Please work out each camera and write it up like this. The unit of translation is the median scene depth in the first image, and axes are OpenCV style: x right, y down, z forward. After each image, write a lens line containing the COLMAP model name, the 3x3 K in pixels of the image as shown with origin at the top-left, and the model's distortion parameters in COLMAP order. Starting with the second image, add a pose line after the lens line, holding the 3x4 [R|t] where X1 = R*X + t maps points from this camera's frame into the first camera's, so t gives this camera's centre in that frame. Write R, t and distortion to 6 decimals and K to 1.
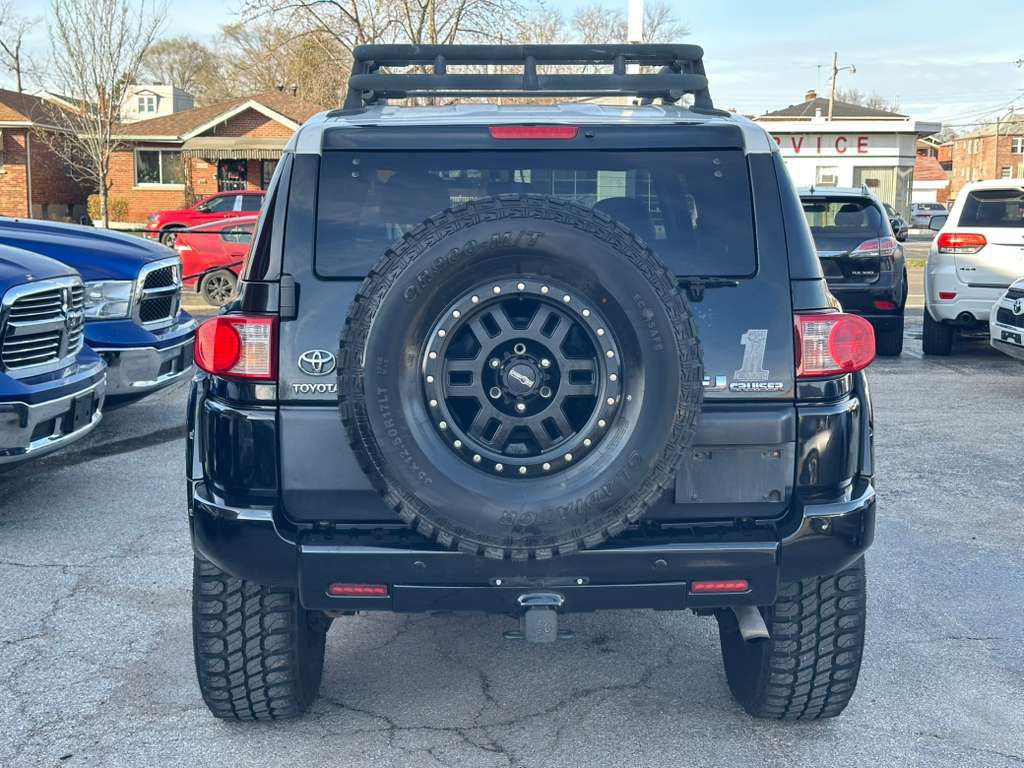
lens RADIAL K [[1420.9, 0, 514.9], [0, 1420.9, 401.3], [0, 0, 1]] dist [0.215626, -0.584252]
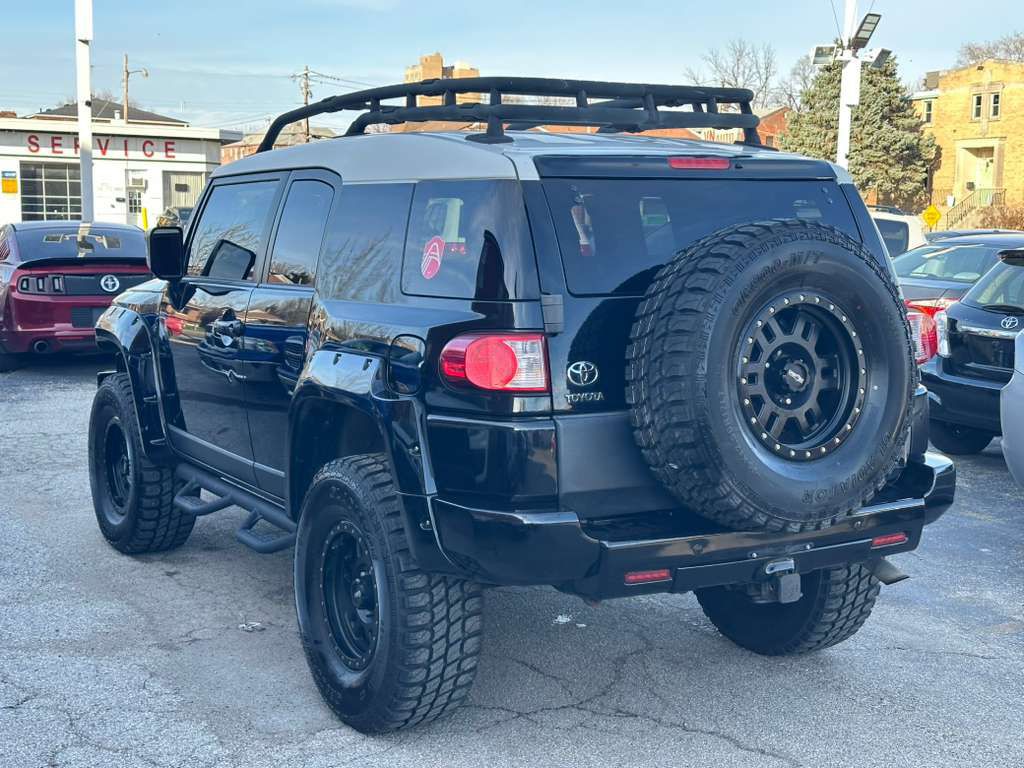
lens RADIAL K [[1420.9, 0, 514.9], [0, 1420.9, 401.3], [0, 0, 1]] dist [0.215626, -0.584252]
pose [[0.866832, -0.058750, 0.495126, -0.637428], [0.059612, 0.998122, 0.014069, -0.021439], [-0.495023, 0.017320, 0.868707, 0.076221]]
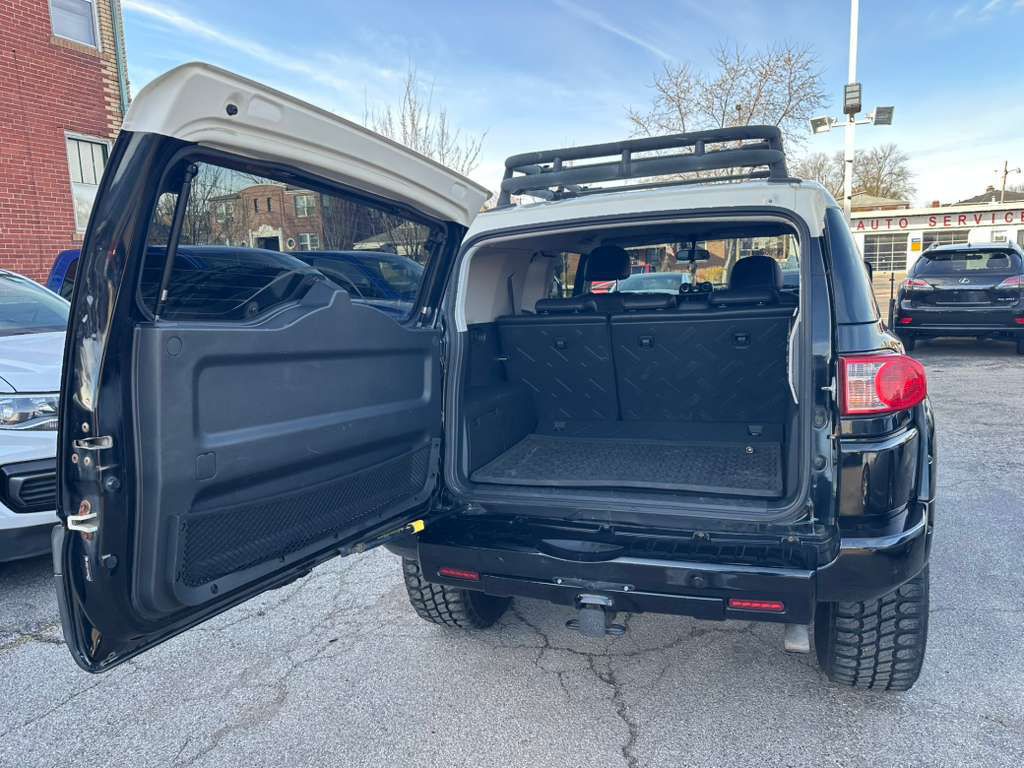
lens RADIAL K [[719.0, 0, 512.0], [0, 719.0, 384.0], [0, 0, 1]] dist [0.019624, -0.031008]
pose [[0.926843, 0.012895, -0.375229, 0.152564], [-0.005377, 0.999763, 0.021077, -0.045355], [0.375412, -0.017517, 0.926693, 0.361197]]
